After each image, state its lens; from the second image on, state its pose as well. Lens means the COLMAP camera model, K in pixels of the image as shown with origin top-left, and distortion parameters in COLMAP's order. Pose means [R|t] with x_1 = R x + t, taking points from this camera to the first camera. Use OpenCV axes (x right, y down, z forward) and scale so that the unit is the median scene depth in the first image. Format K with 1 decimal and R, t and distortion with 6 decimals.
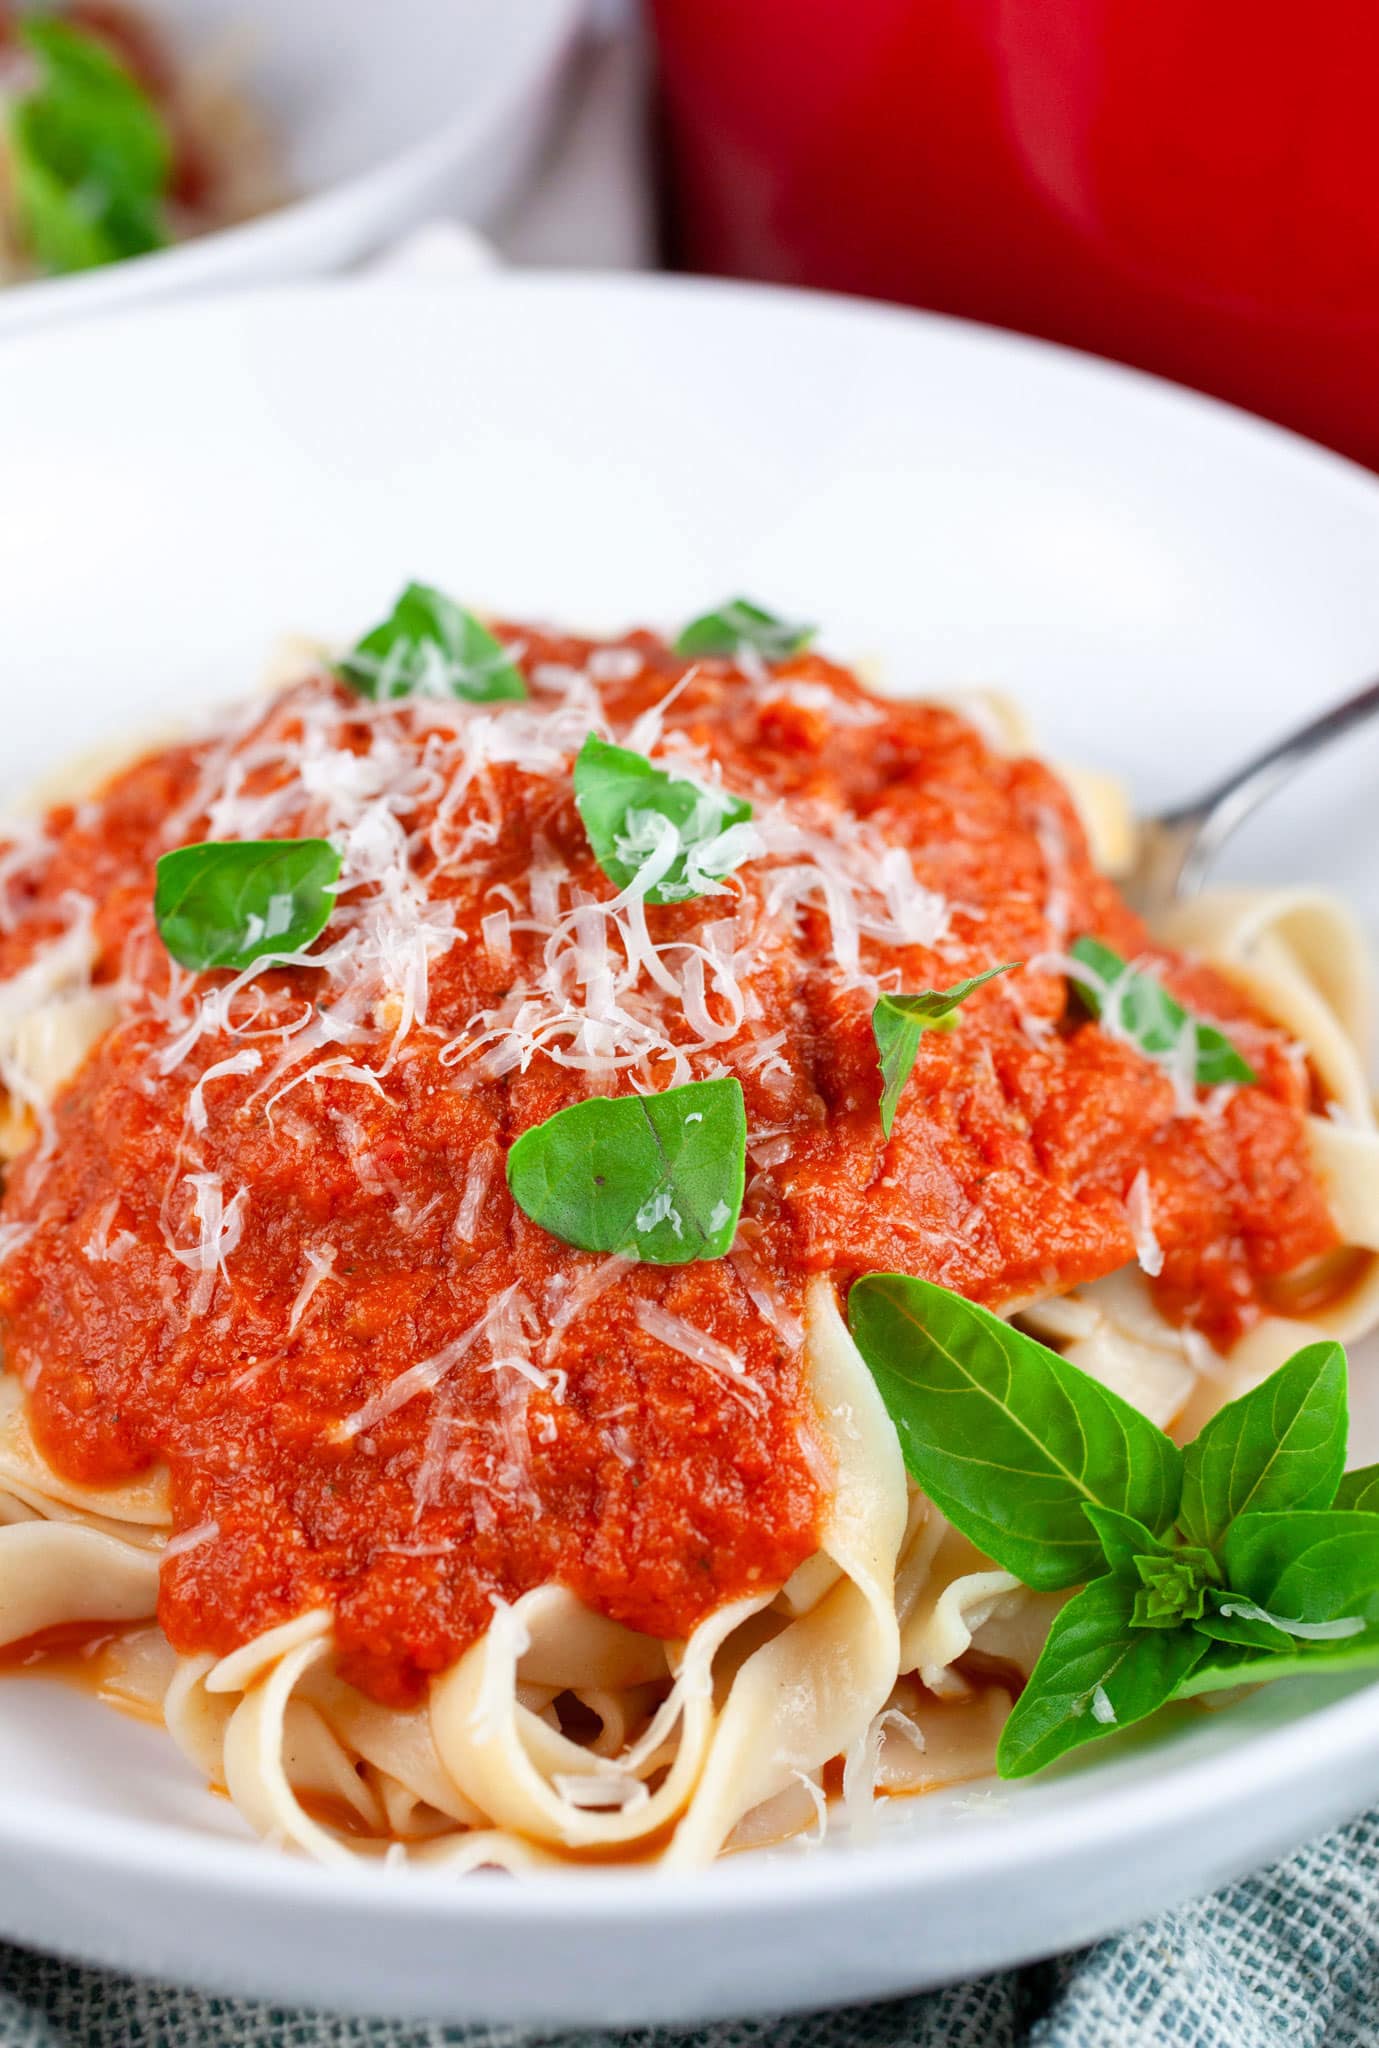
lens RADIAL K [[3636.1, 0, 689.5], [0, 3636.1, 1024.0], [0, 0, 1]] dist [-0.020198, 0.002865]
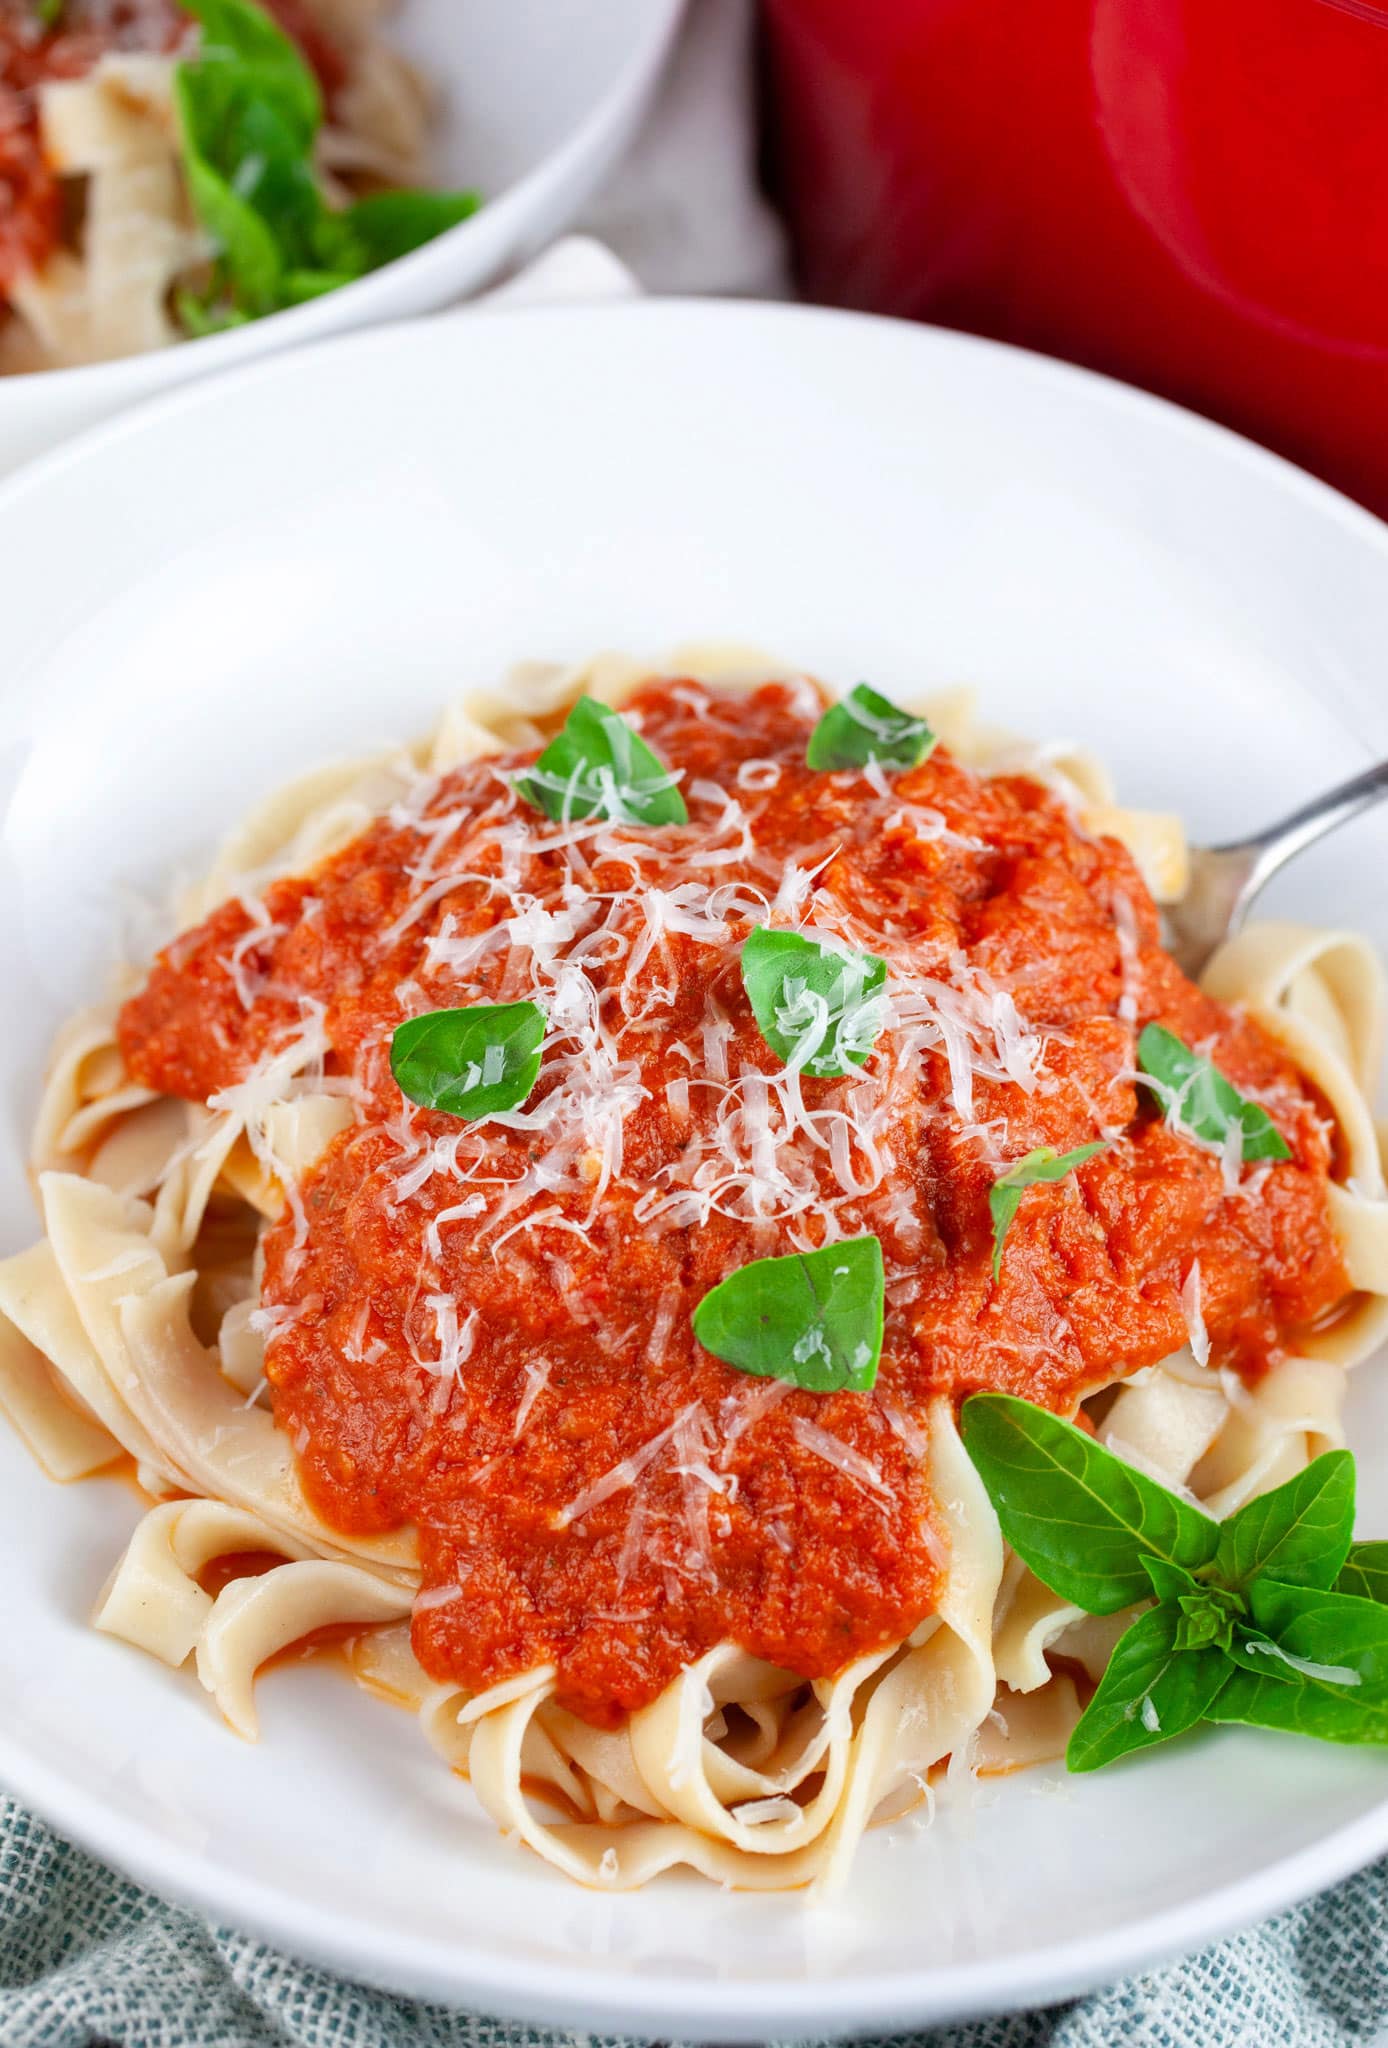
lens RADIAL K [[3636.1, 0, 694.0], [0, 3636.1, 1024.0], [0, 0, 1]] dist [-0.020198, 0.002865]
pose [[0.999728, 0.009603, 0.021242, -0.075454], [-0.014691, 0.967030, 0.254237, -0.365643], [-0.018101, -0.254480, 0.966909, -0.171429]]
